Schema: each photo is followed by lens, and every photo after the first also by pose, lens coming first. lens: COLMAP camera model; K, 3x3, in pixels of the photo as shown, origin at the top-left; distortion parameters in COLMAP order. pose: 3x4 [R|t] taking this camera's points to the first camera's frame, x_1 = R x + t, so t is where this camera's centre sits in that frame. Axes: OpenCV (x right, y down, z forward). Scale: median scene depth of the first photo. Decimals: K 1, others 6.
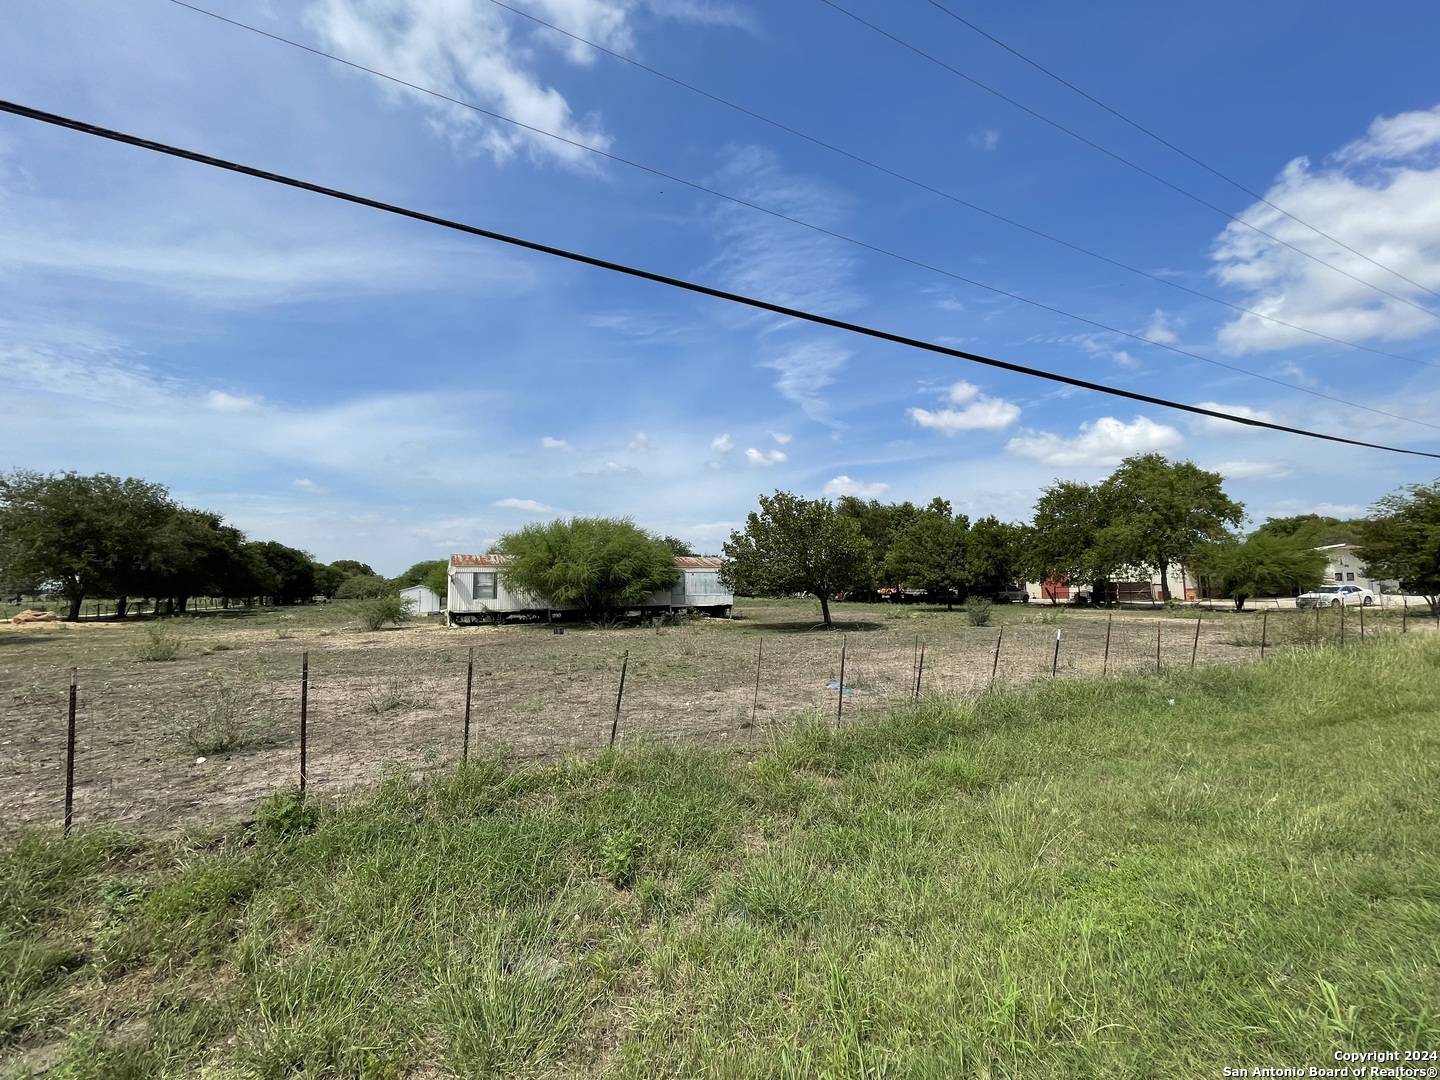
lens RADIAL K [[584.6, 0, 723.5], [0, 584.6, 536.3], [0, 0, 1]] dist [-0.002099, 0.000043]
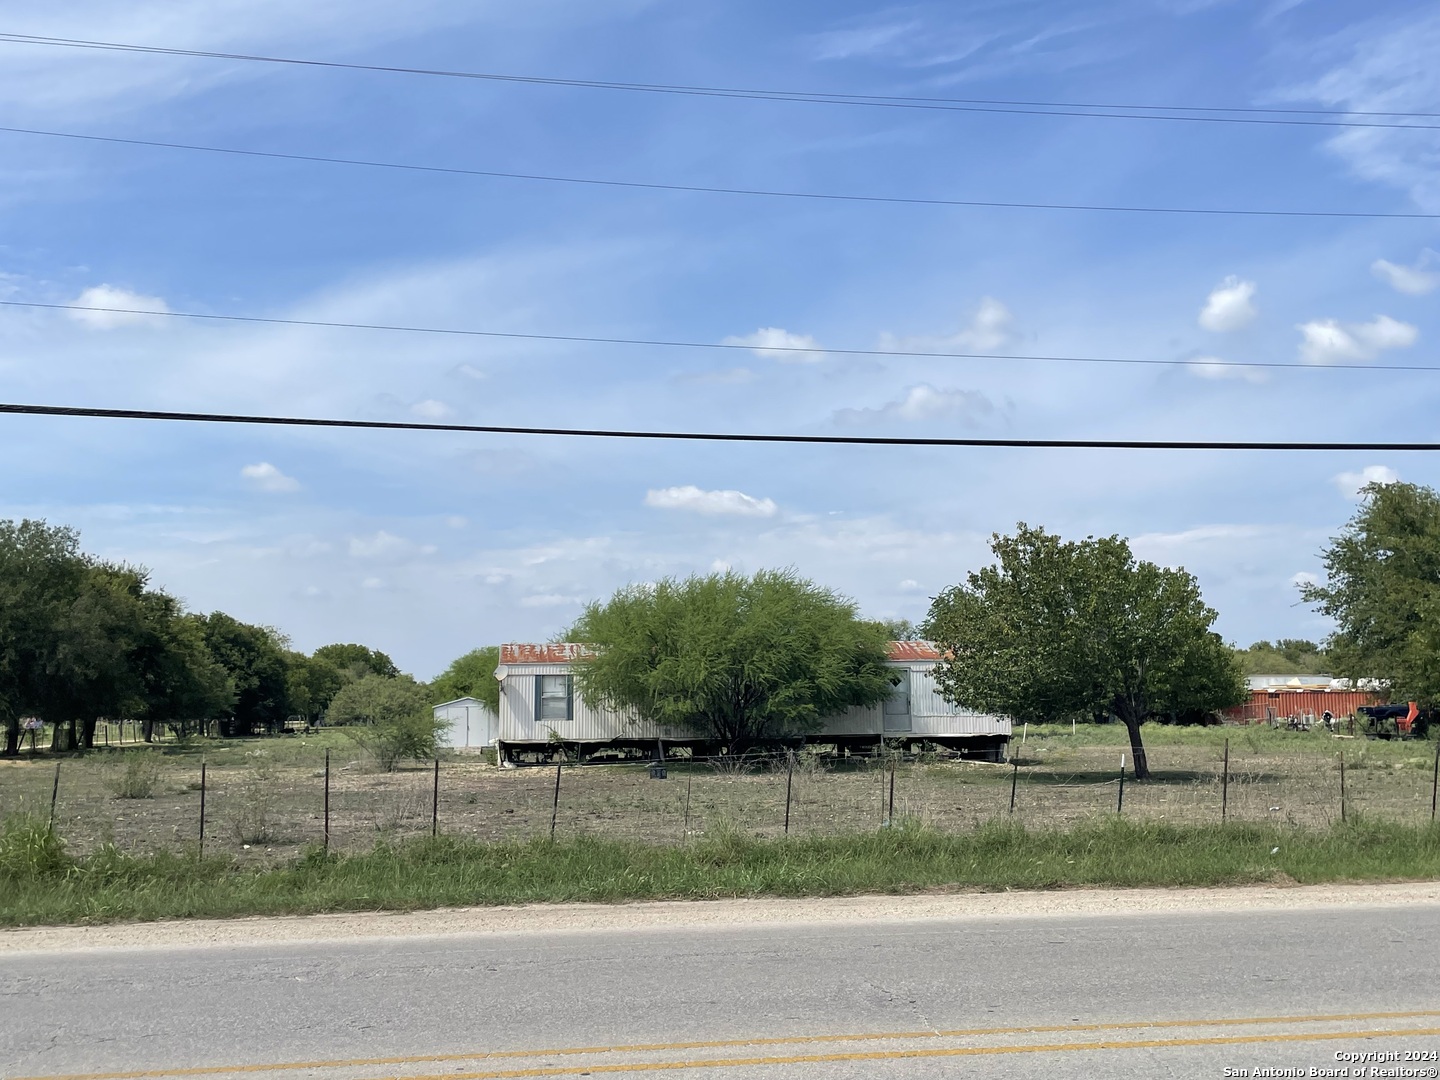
lens RADIAL K [[2187.7, 0, 720.3], [0, 2187.7, 614.6], [0, 0, 1]] dist [0.323719, -0.008541]
pose [[0.920273, -0.015364, -0.390974, 0.580788], [0.033860, 0.998607, 0.040458, -0.077891], [0.389808, -0.050471, 0.919512, -0.908945]]
